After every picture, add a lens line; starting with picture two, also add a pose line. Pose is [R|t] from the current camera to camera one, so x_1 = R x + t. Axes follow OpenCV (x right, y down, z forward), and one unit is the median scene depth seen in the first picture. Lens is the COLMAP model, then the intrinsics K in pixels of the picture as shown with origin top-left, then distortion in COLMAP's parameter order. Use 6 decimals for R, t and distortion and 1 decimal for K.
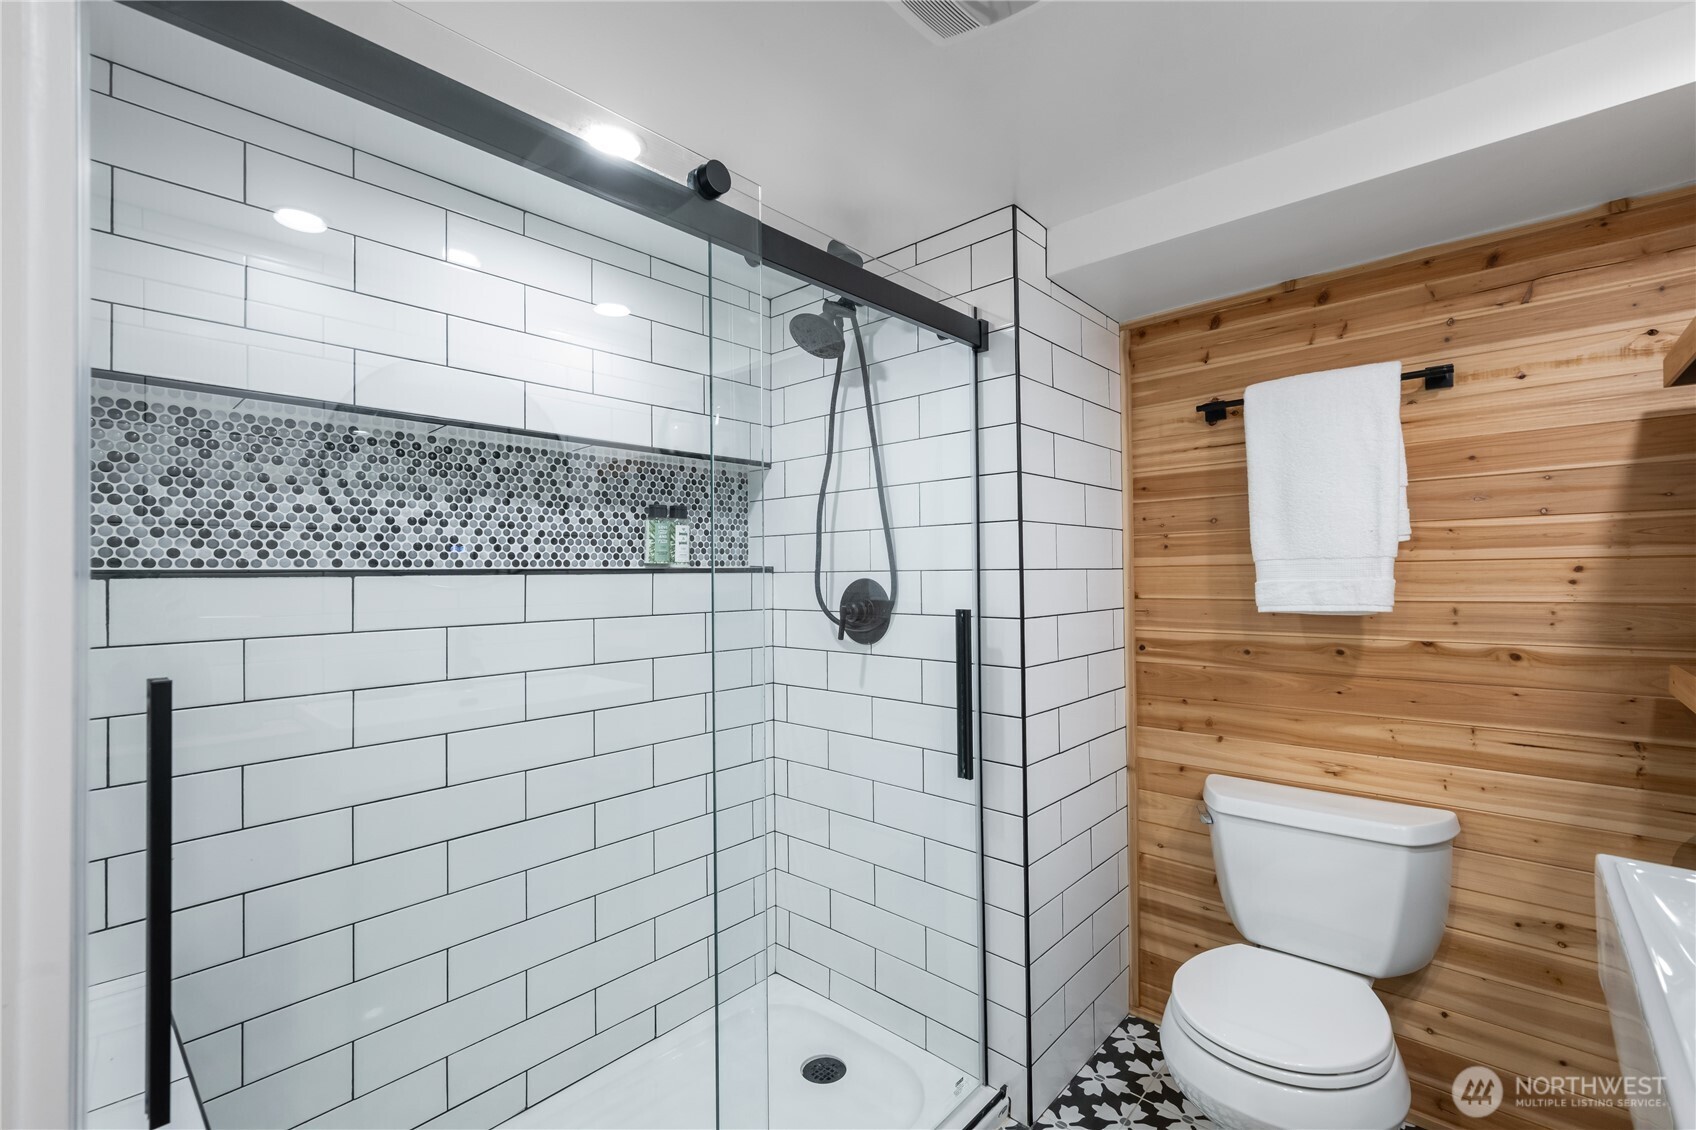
lens RADIAL K [[726.9, 0, 841.2], [0, 726.9, 565.4], [0, 0, 1]] dist [0.001396, -0.001029]
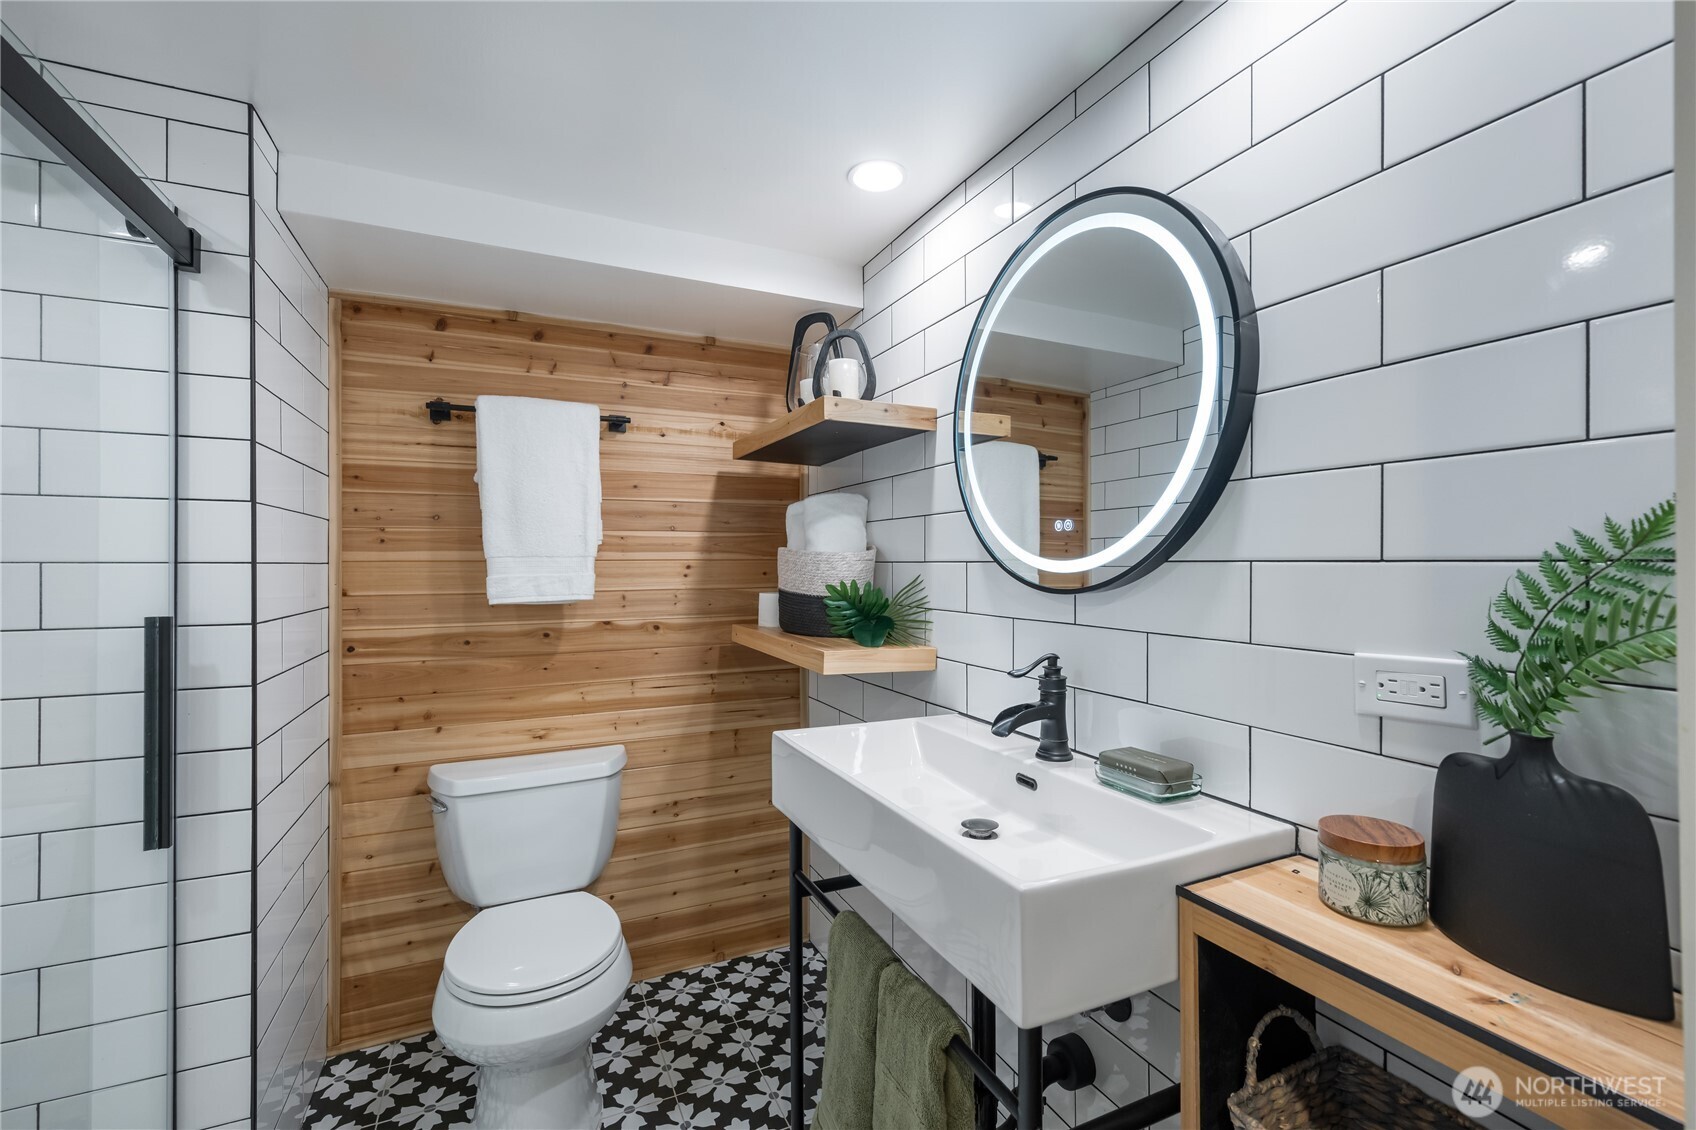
lens RADIAL K [[726.9, 0, 840.2], [0, 726.9, 566.1], [0, 0, 1]] dist [0.001396, -0.001029]
pose [[0.388071, 0.008326, 0.921592, -0.233653], [-0.013744, 0.999900, -0.003247, 0.002846], [-0.921527, -0.011406, 0.388147, 0.087273]]
